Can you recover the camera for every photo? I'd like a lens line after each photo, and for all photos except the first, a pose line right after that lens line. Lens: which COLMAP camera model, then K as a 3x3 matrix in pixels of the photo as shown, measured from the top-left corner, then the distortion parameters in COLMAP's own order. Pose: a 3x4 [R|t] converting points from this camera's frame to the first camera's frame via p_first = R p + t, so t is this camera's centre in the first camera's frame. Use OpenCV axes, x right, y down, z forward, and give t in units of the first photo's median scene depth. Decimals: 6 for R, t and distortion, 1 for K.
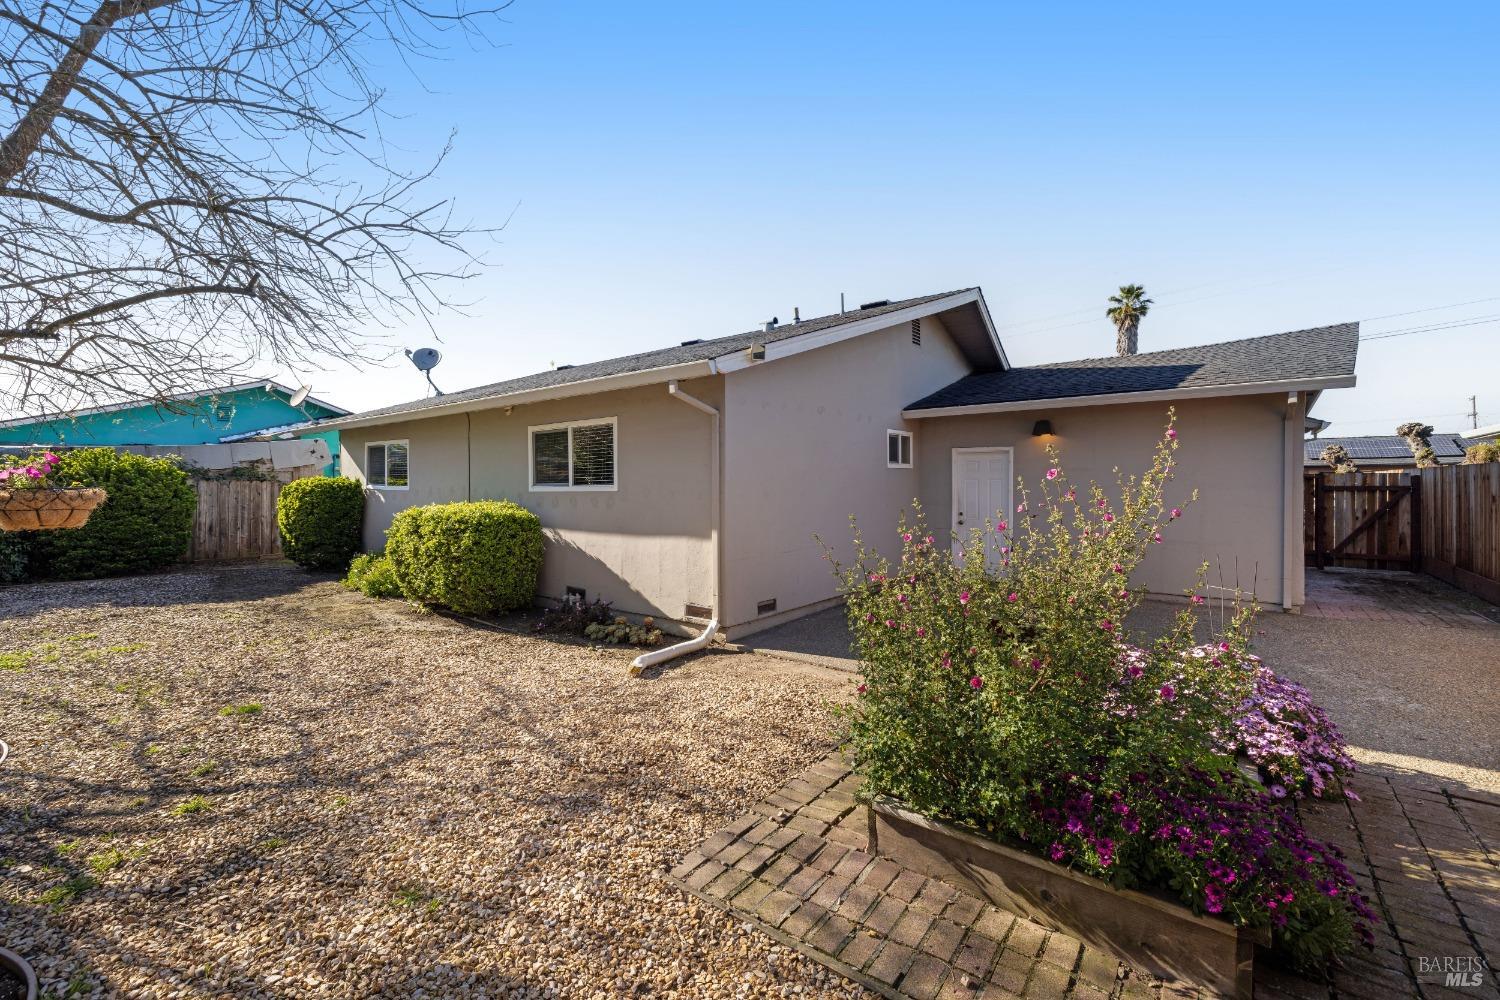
lens RADIAL K [[651.2, 0, 740.8], [0, 651.2, 492.6], [0, 0, 1]] dist [0.002305, 0.000542]
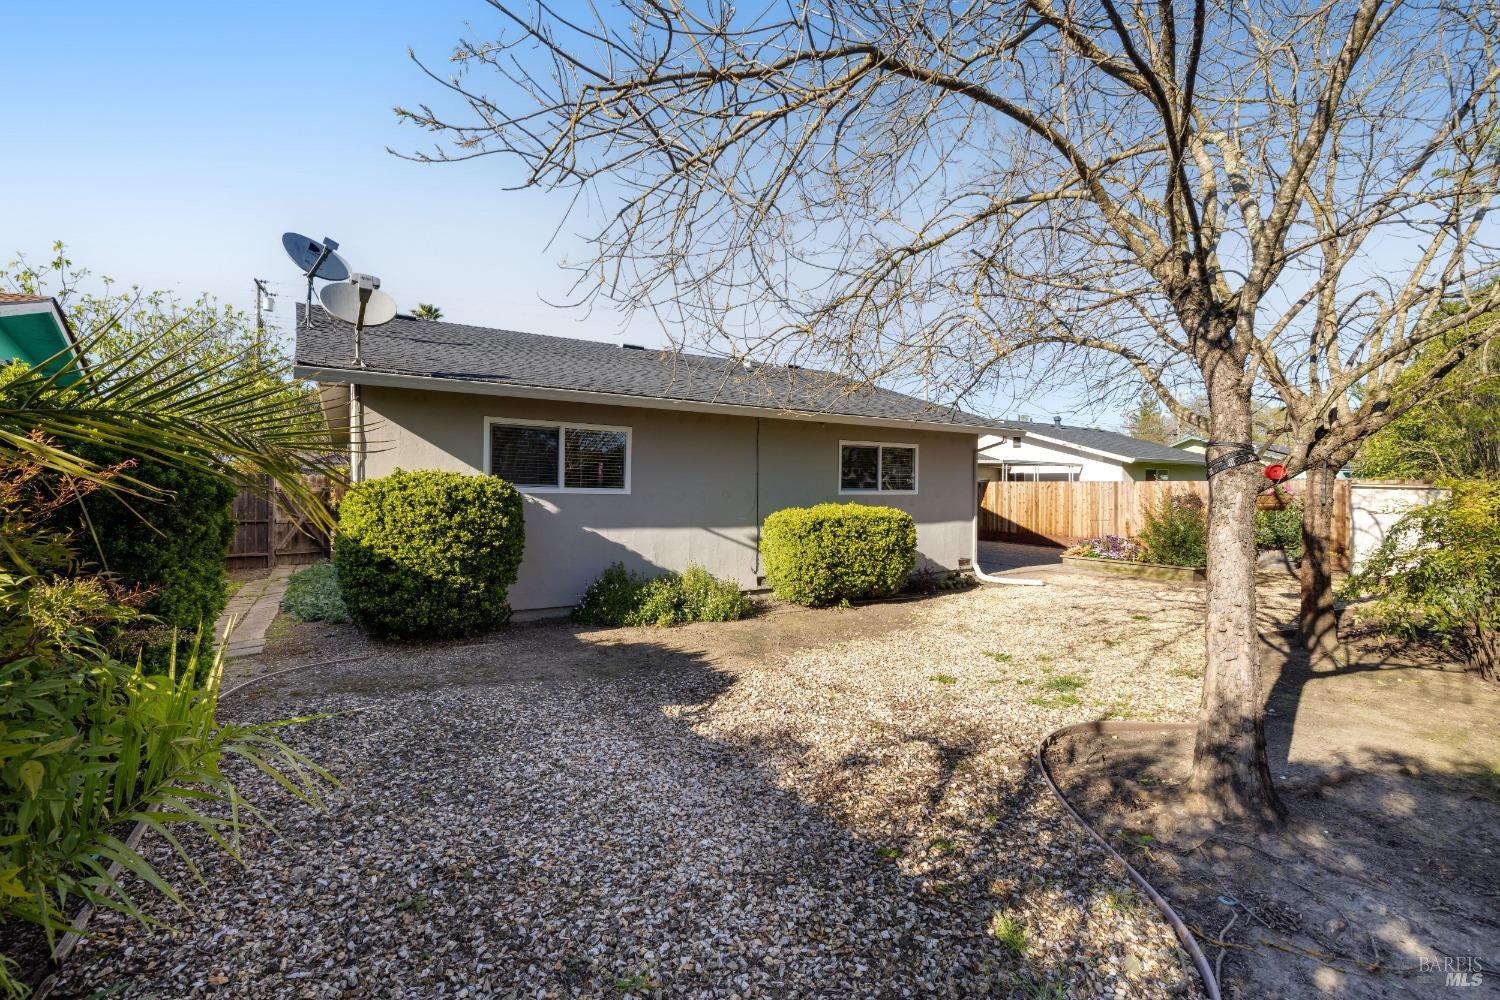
lens RADIAL K [[651.2, 0, 746.2], [0, 651.2, 494.8], [0, 0, 1]] dist [0.002305, 0.000542]
pose [[0.309290, -0.006180, 0.950948, -1.603253], [0.003057, 0.999980, 0.005504, -0.009532], [-0.950963, 0.001205, 0.309303, 0.847675]]
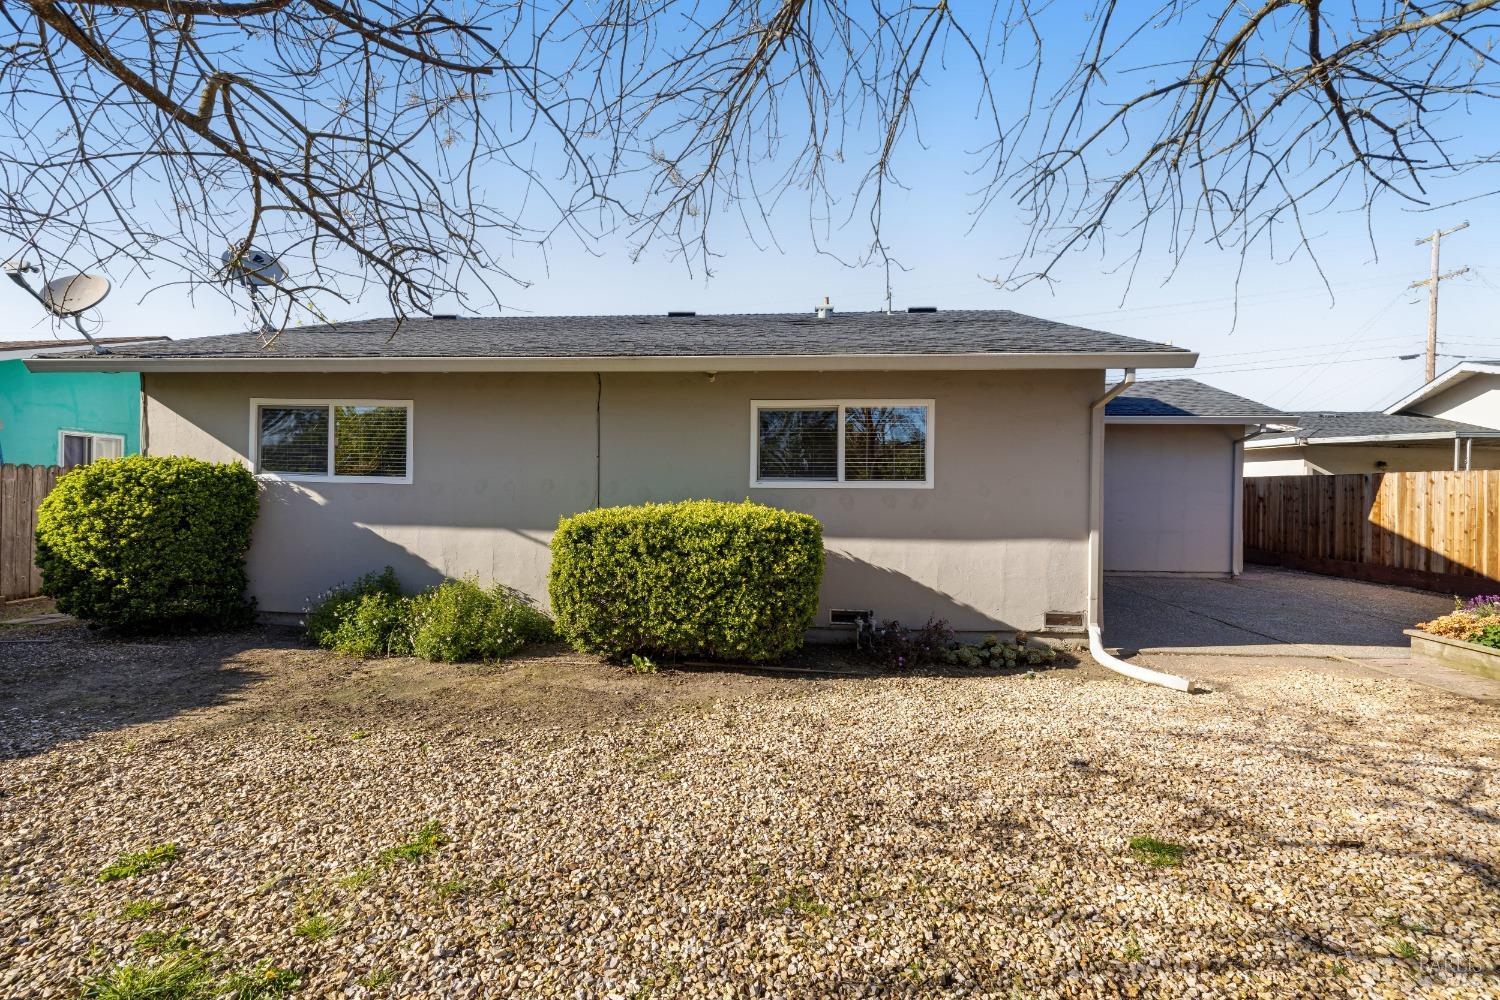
lens RADIAL K [[651.2, 0, 746.2], [0, 651.2, 501.6], [0, 0, 1]] dist [0.002305, 0.000542]
pose [[0.817589, -0.001885, 0.575800, -0.808741], [-0.004977, 0.999934, 0.010341, 0.006577], [-0.575781, -0.011320, 0.817525, 0.421000]]
